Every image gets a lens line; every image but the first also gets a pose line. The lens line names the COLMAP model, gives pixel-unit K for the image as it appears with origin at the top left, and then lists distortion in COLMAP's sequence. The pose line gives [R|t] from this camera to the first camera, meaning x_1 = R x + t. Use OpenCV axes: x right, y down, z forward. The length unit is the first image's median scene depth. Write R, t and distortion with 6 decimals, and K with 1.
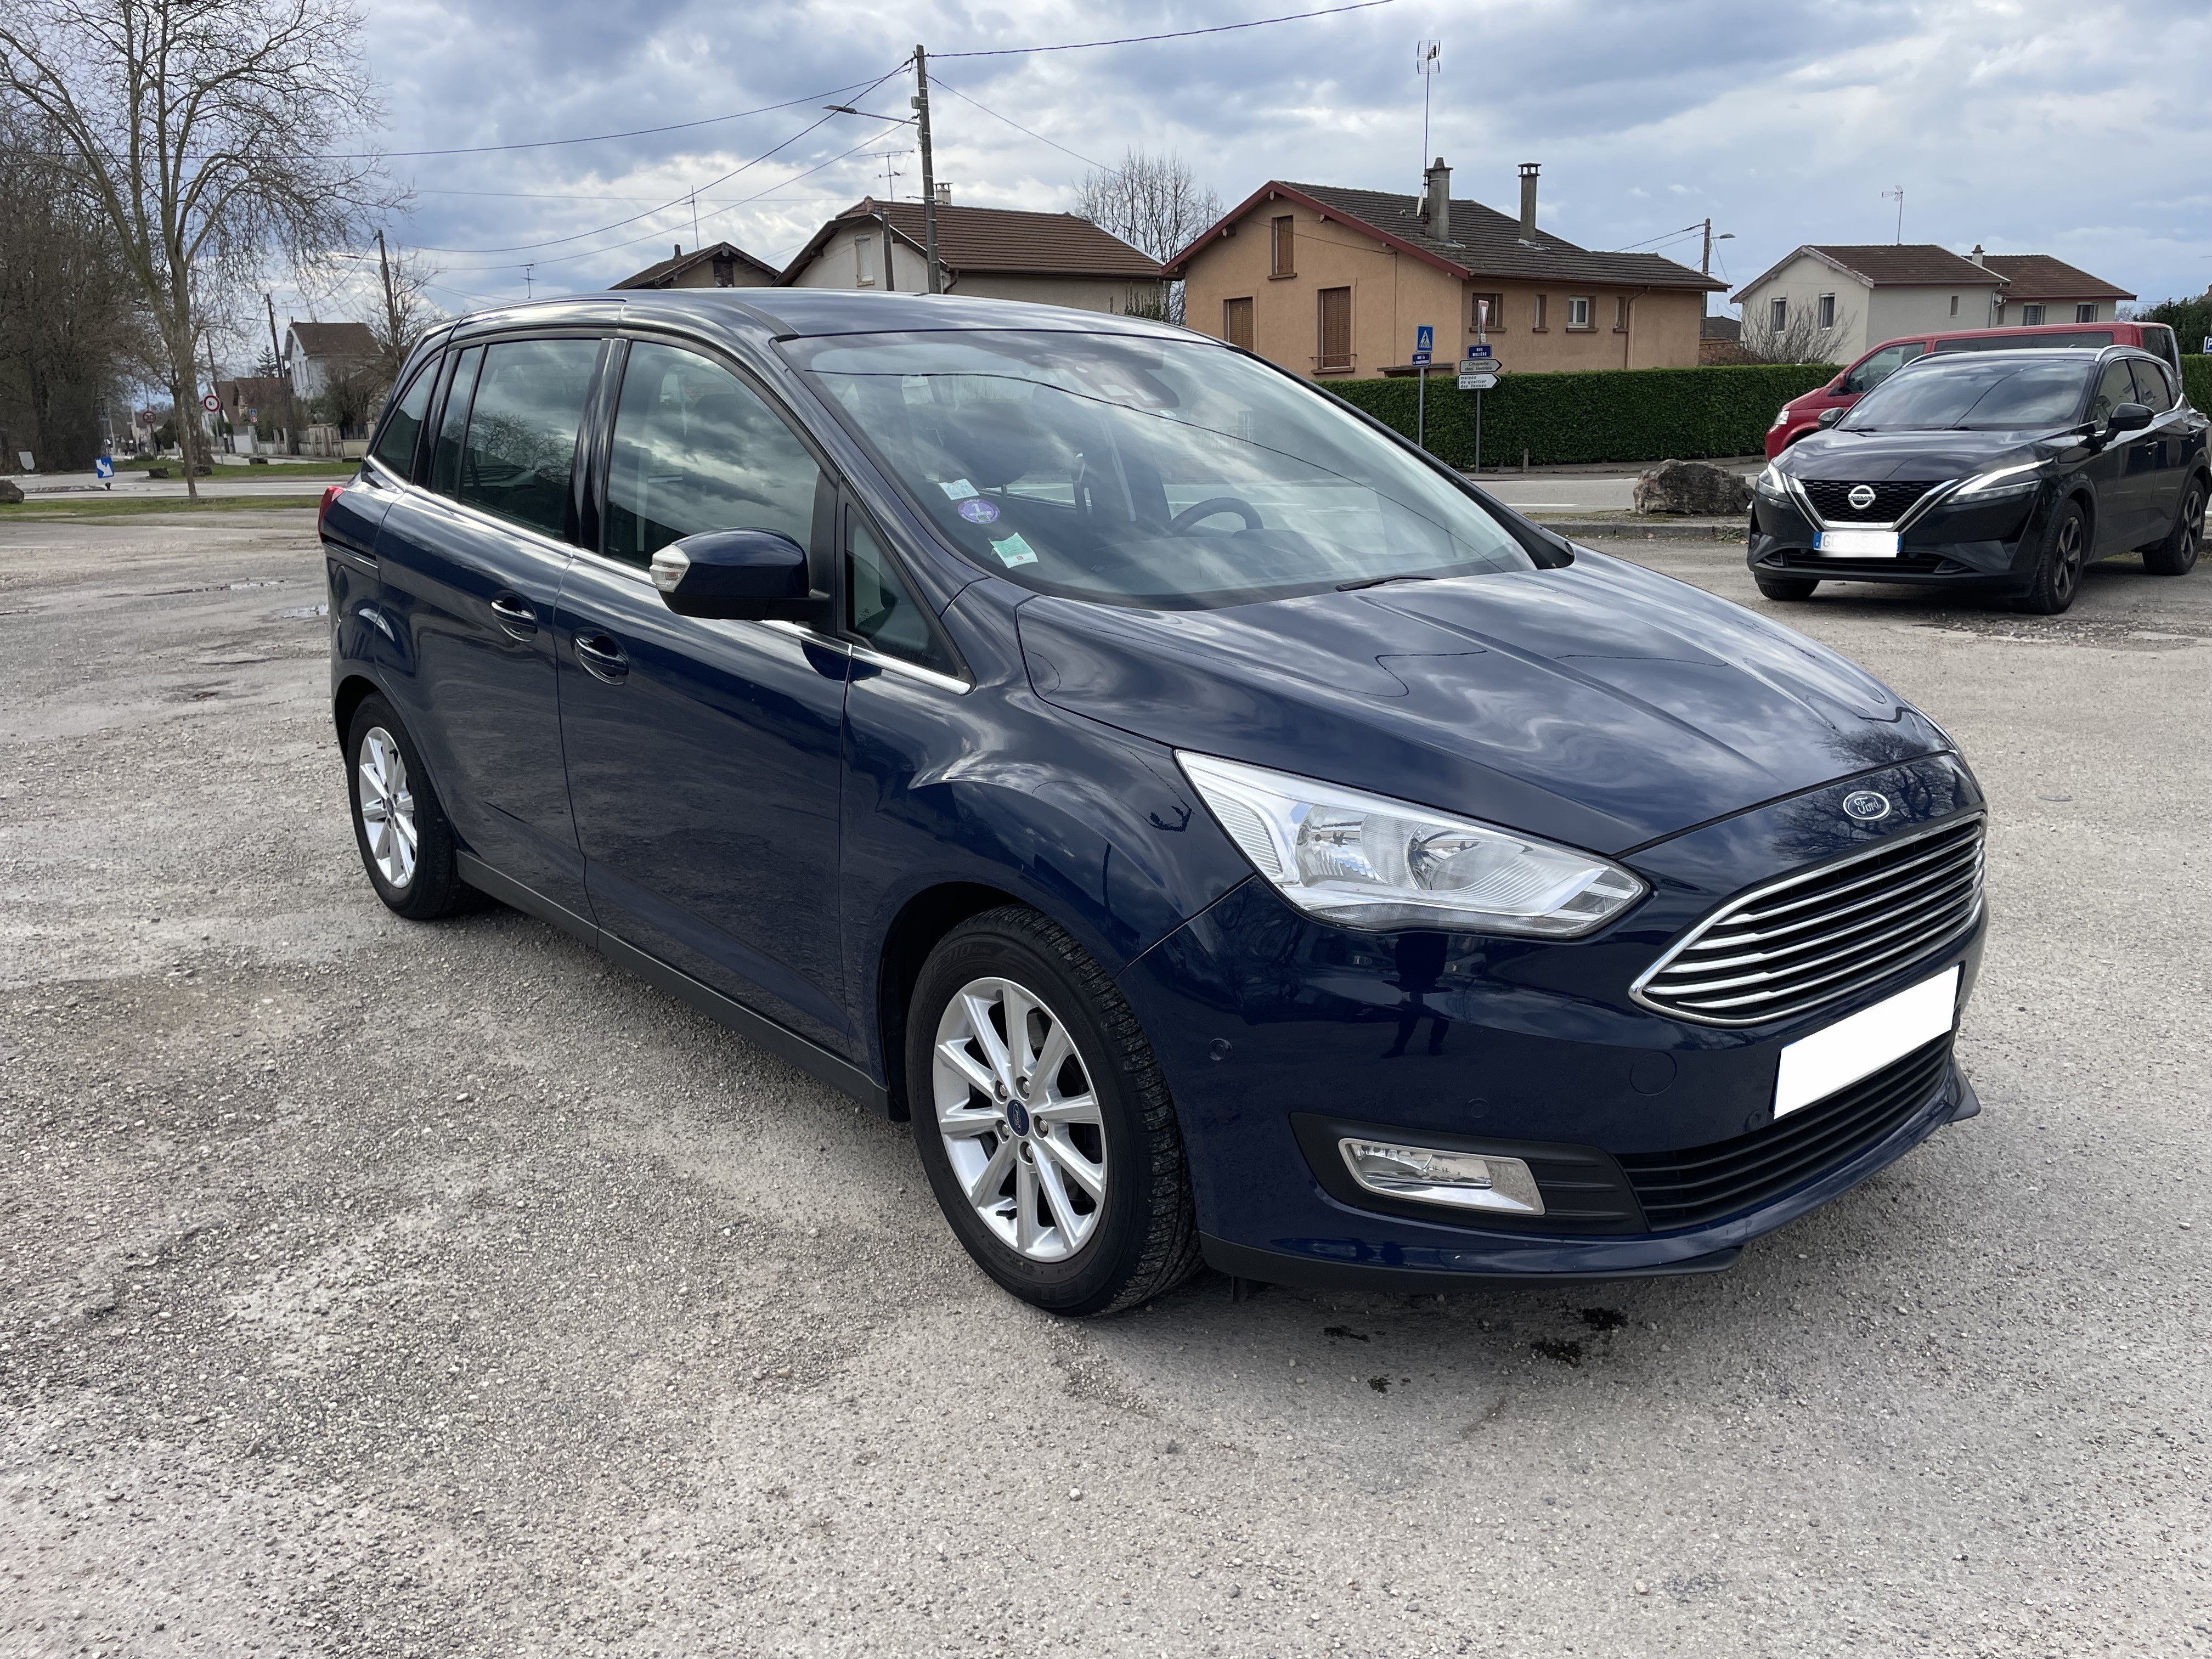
lens RADIAL K [[1692.5, 0, 1110.9], [0, 1692.5, 836.3], [0, 0, 1]] dist [0.059059, -0.066206]
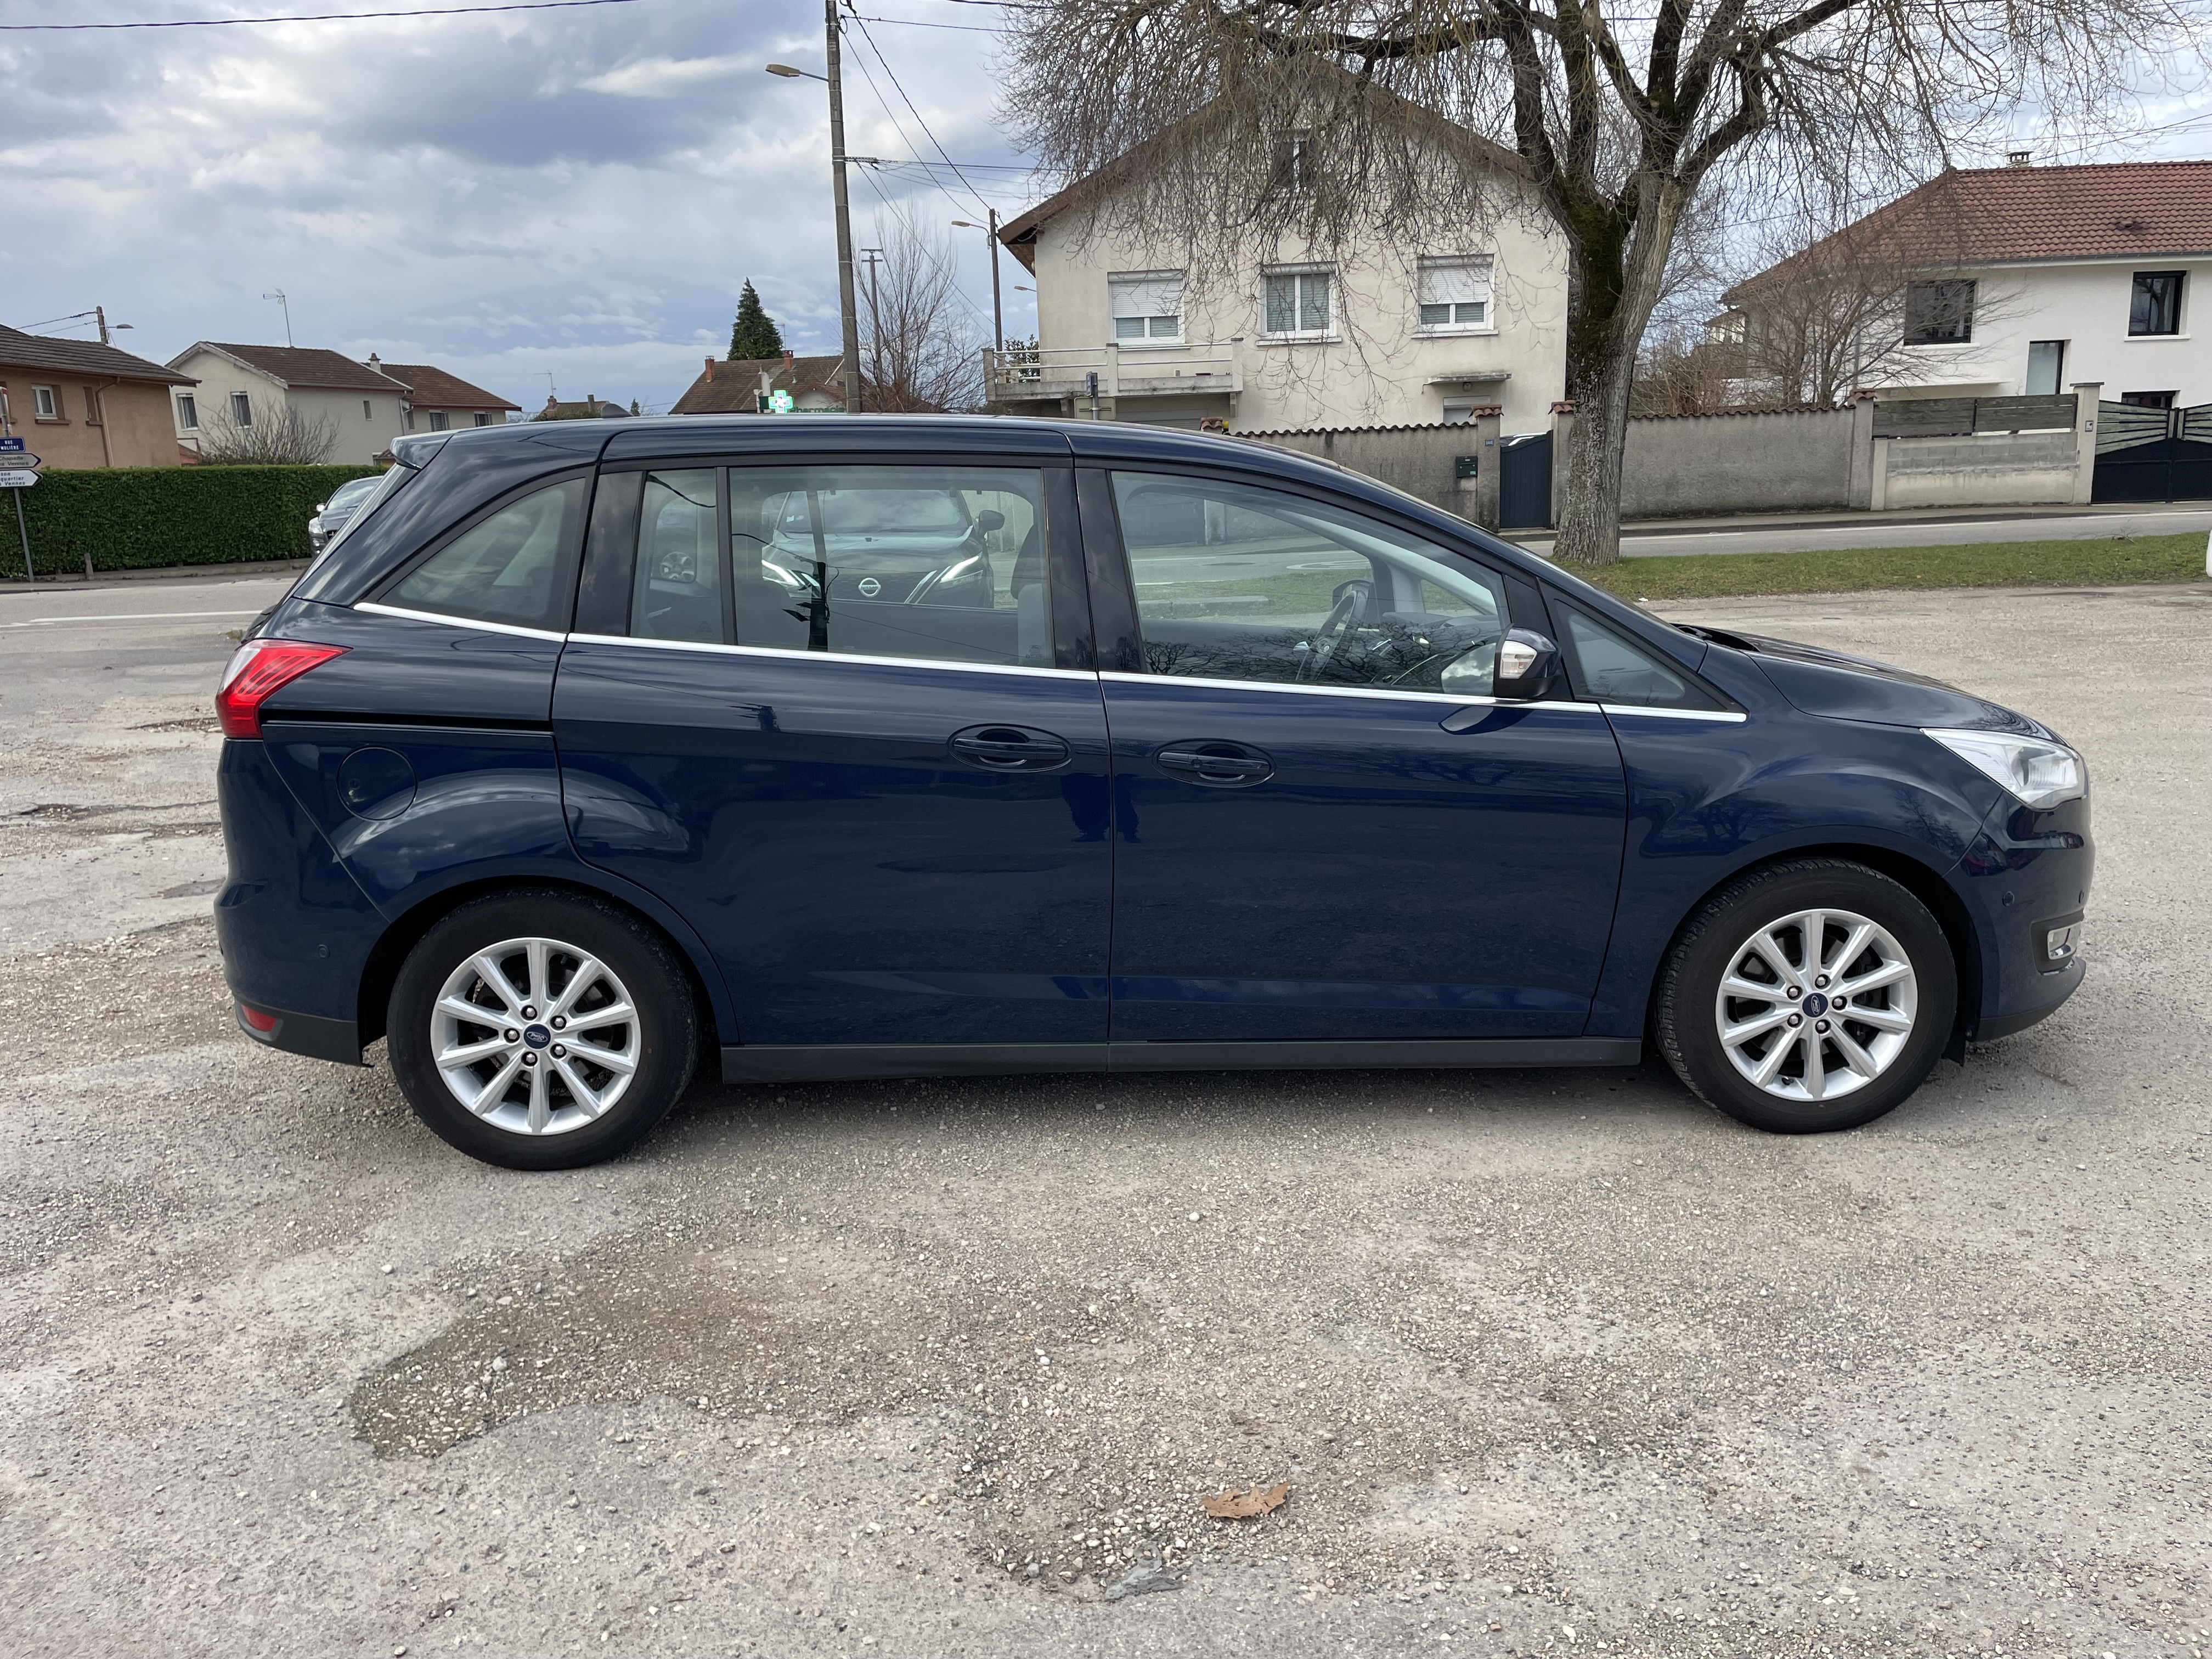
lens RADIAL K [[1692.5, 0, 1105.6], [0, 1692.5, 826.0], [0, 0, 1]] dist [0.059059, -0.066206]
pose [[0.620110, -0.153846, 0.769282, -0.136286], [0.199000, 0.979358, 0.035446, -0.014110], [-0.758856, 0.131107, 0.637925, 0.044439]]
